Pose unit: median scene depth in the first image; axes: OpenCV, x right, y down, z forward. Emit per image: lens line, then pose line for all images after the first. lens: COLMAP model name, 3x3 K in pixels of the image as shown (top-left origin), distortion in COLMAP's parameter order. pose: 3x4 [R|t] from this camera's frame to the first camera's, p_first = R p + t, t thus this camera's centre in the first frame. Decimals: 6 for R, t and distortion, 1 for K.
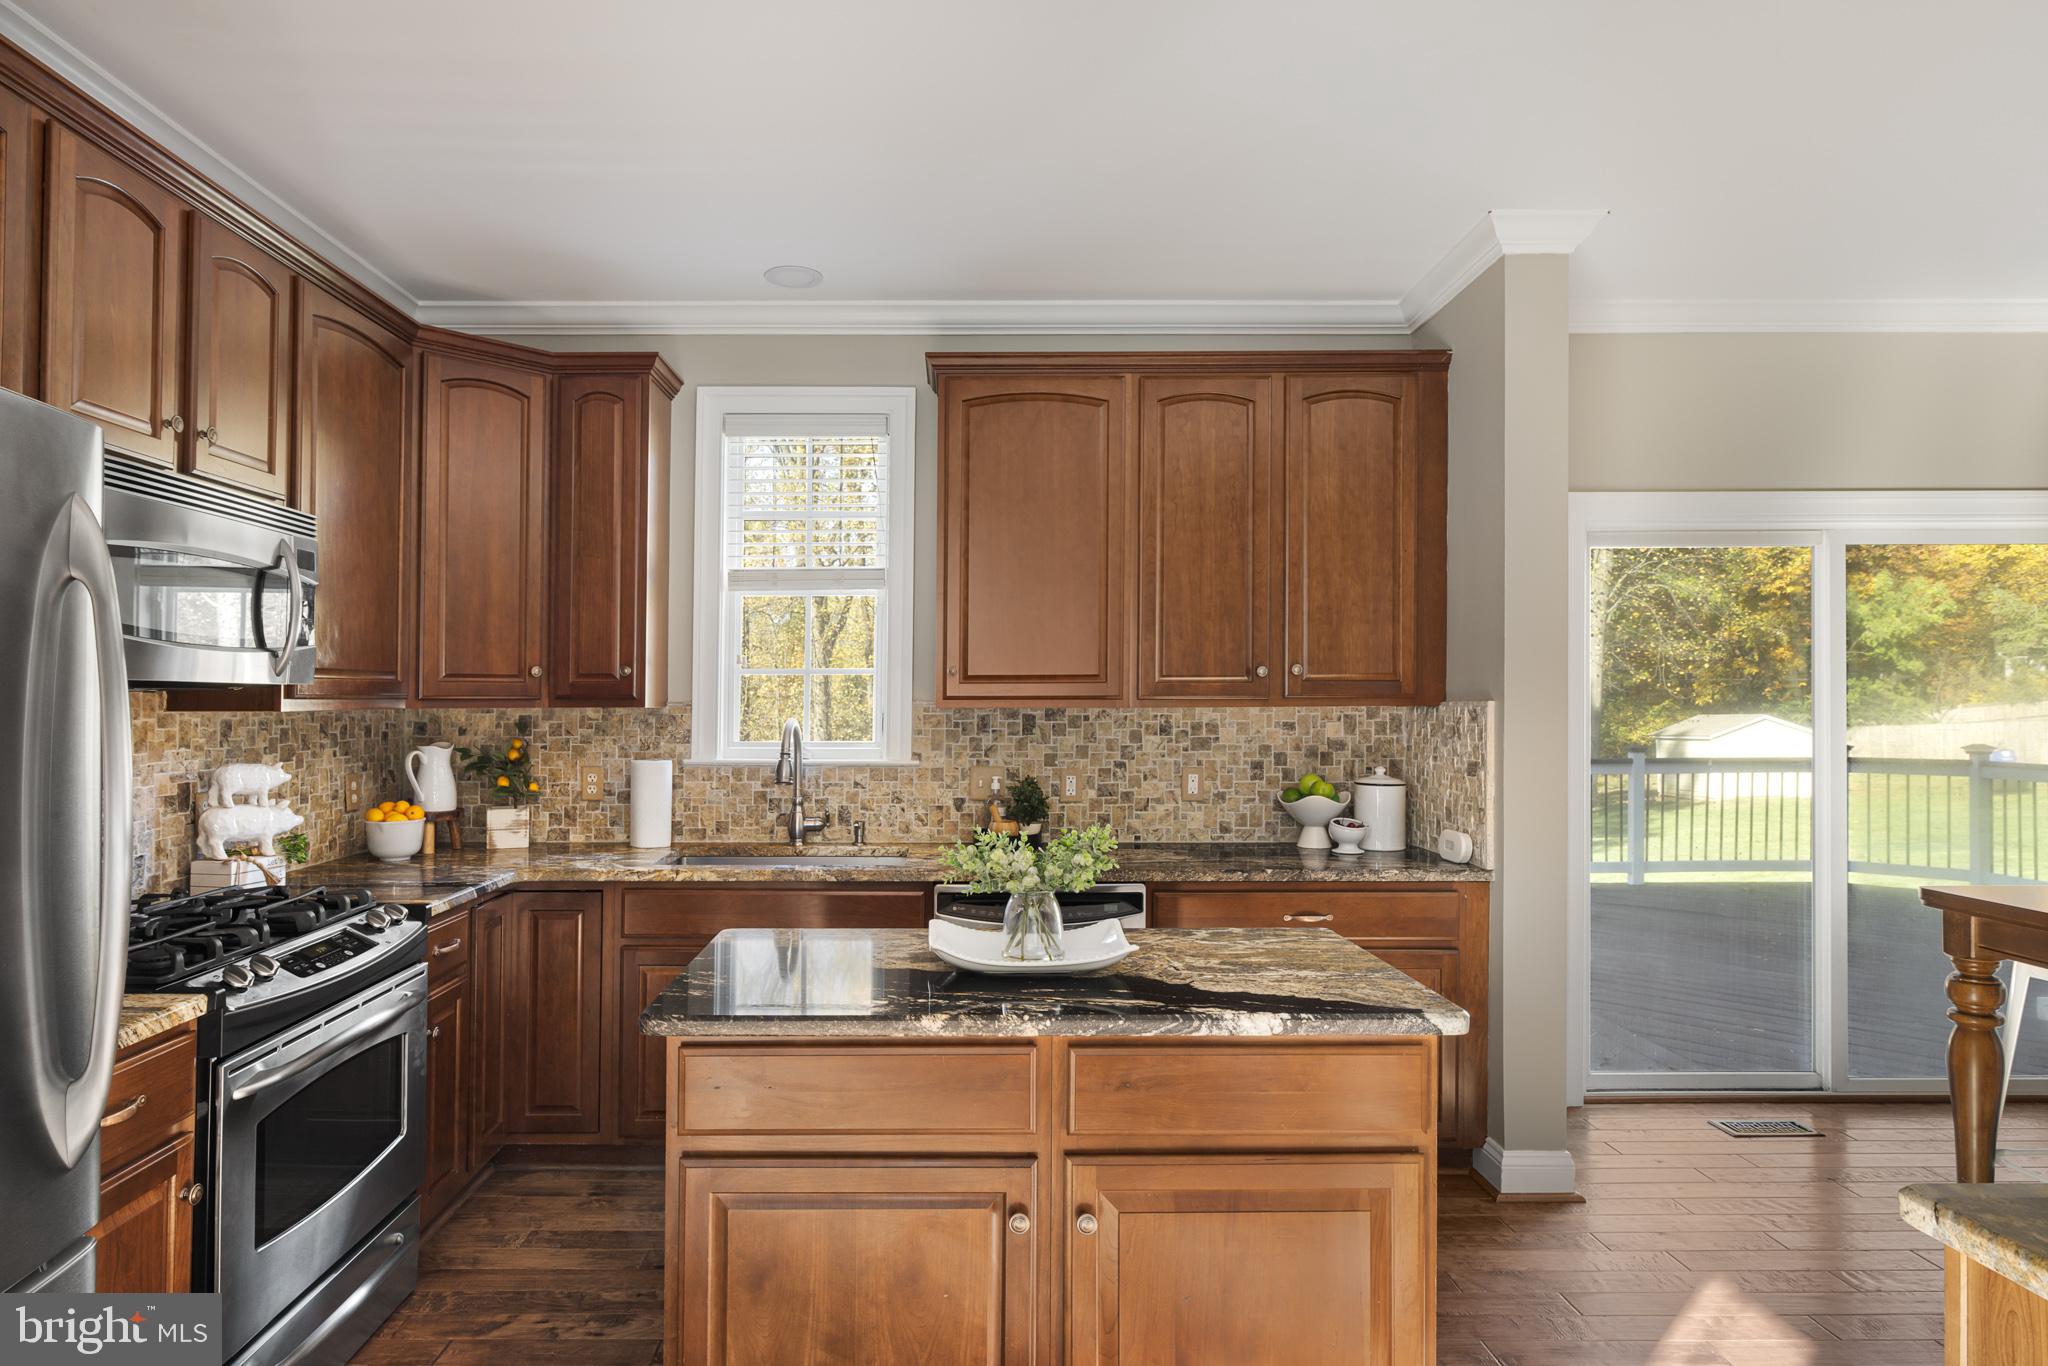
lens RADIAL K [[1172.0, 0, 959.6], [0, 1172.0, 692.5], [0, 0, 1]] dist [-0.002773, -0.000588]
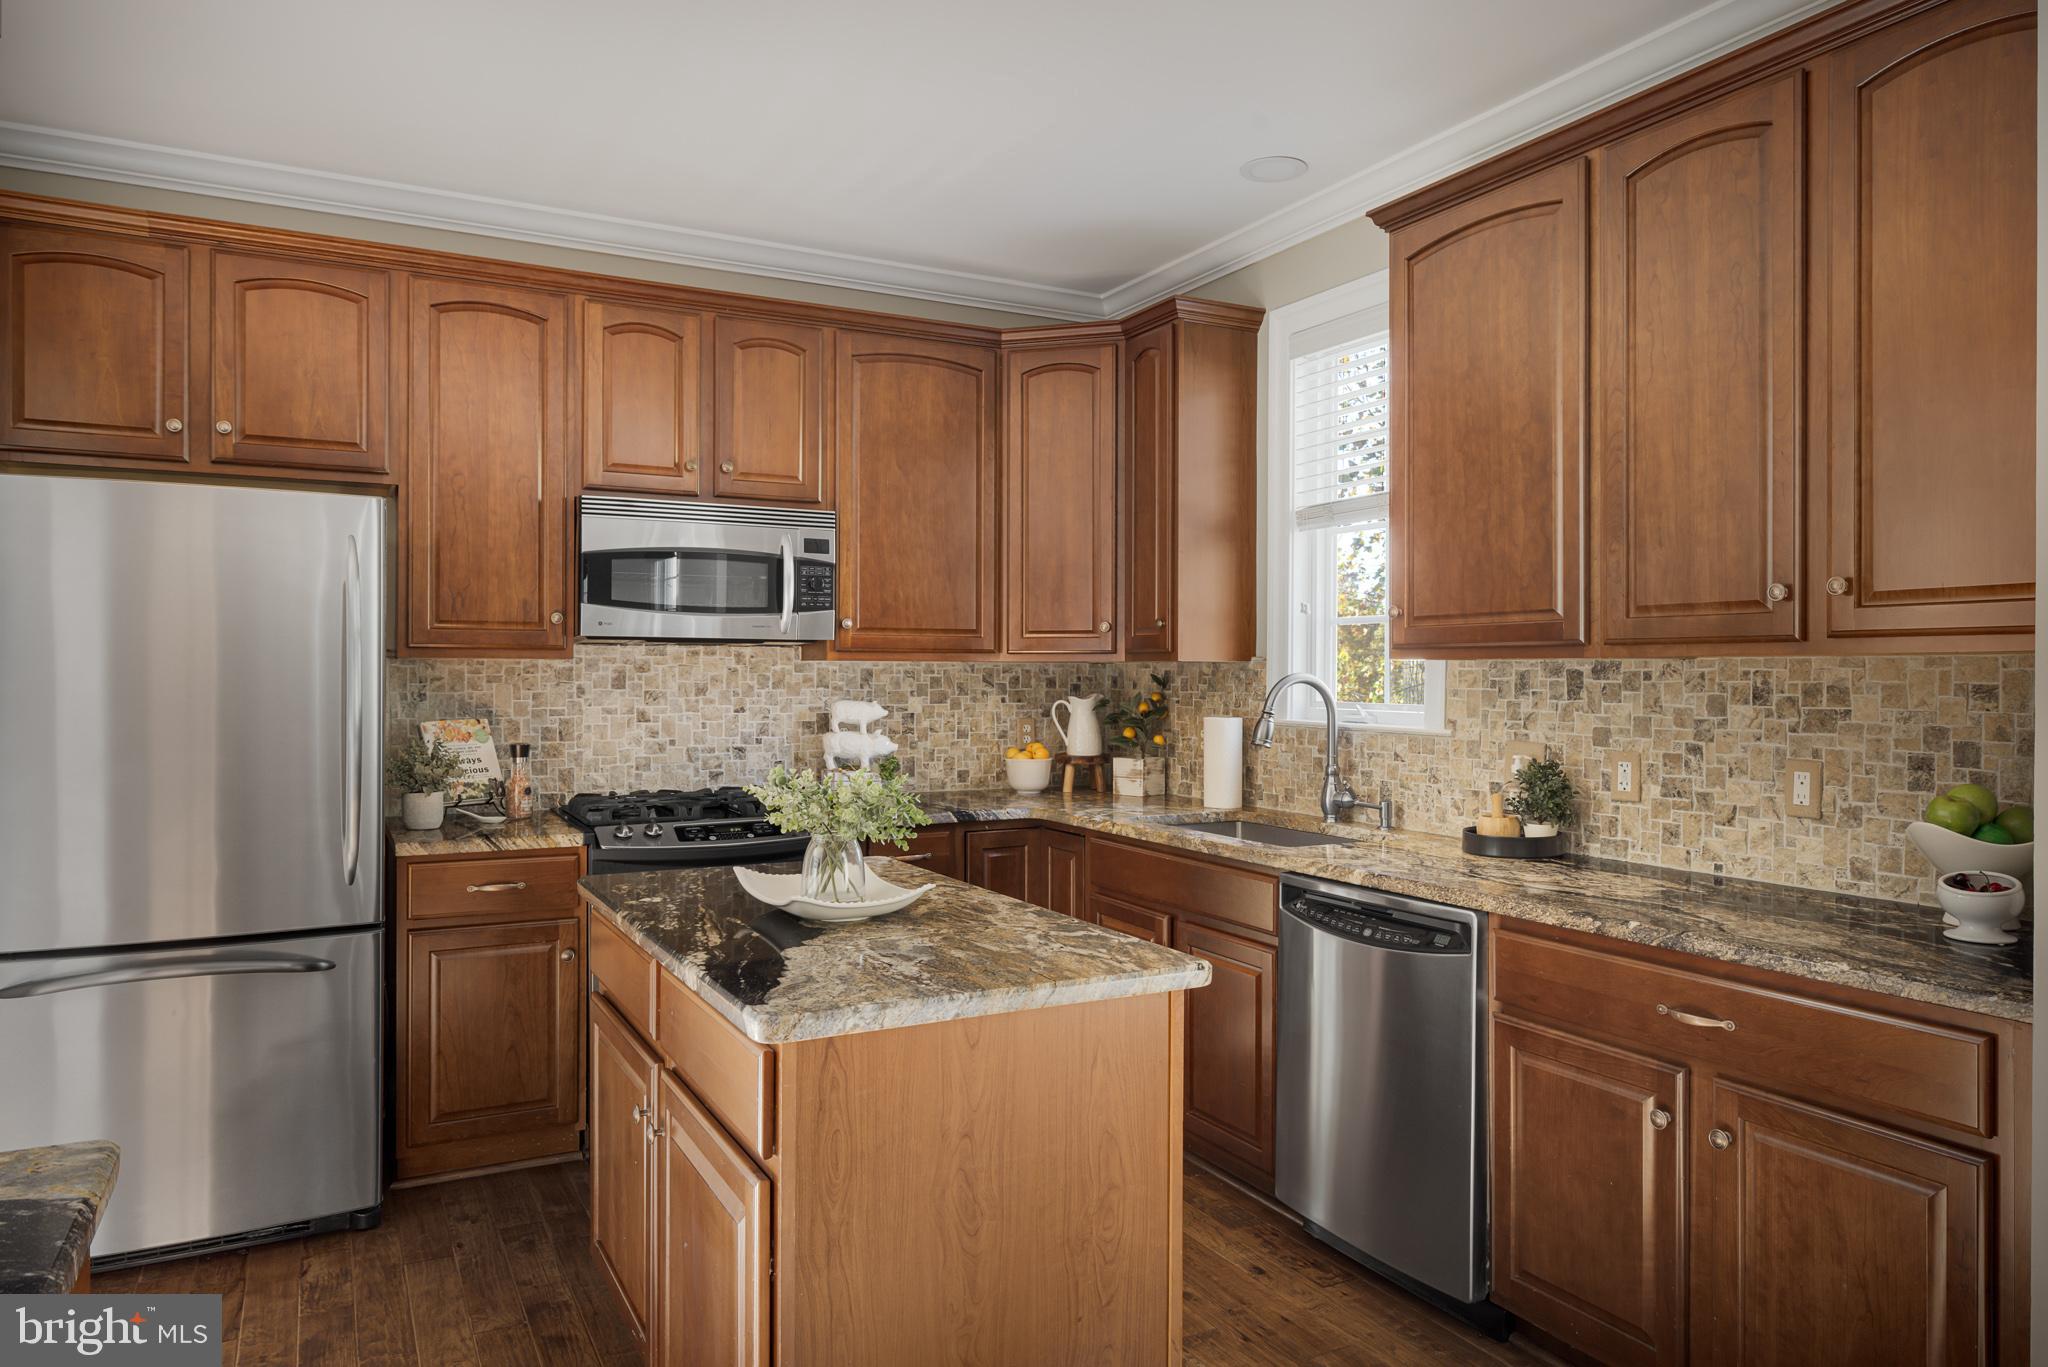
lens RADIAL K [[1336.7, 0, 1031.4], [0, 1336.7, 673.7], [0, 0, 1]] dist [-0.001043, 0.005697]
pose [[0.470853, 0.003416, -0.882205, 0.609830], [0.000321, 0.999992, 0.004044, 0.017531], [0.882212, -0.002187, 0.470848, 0.341252]]
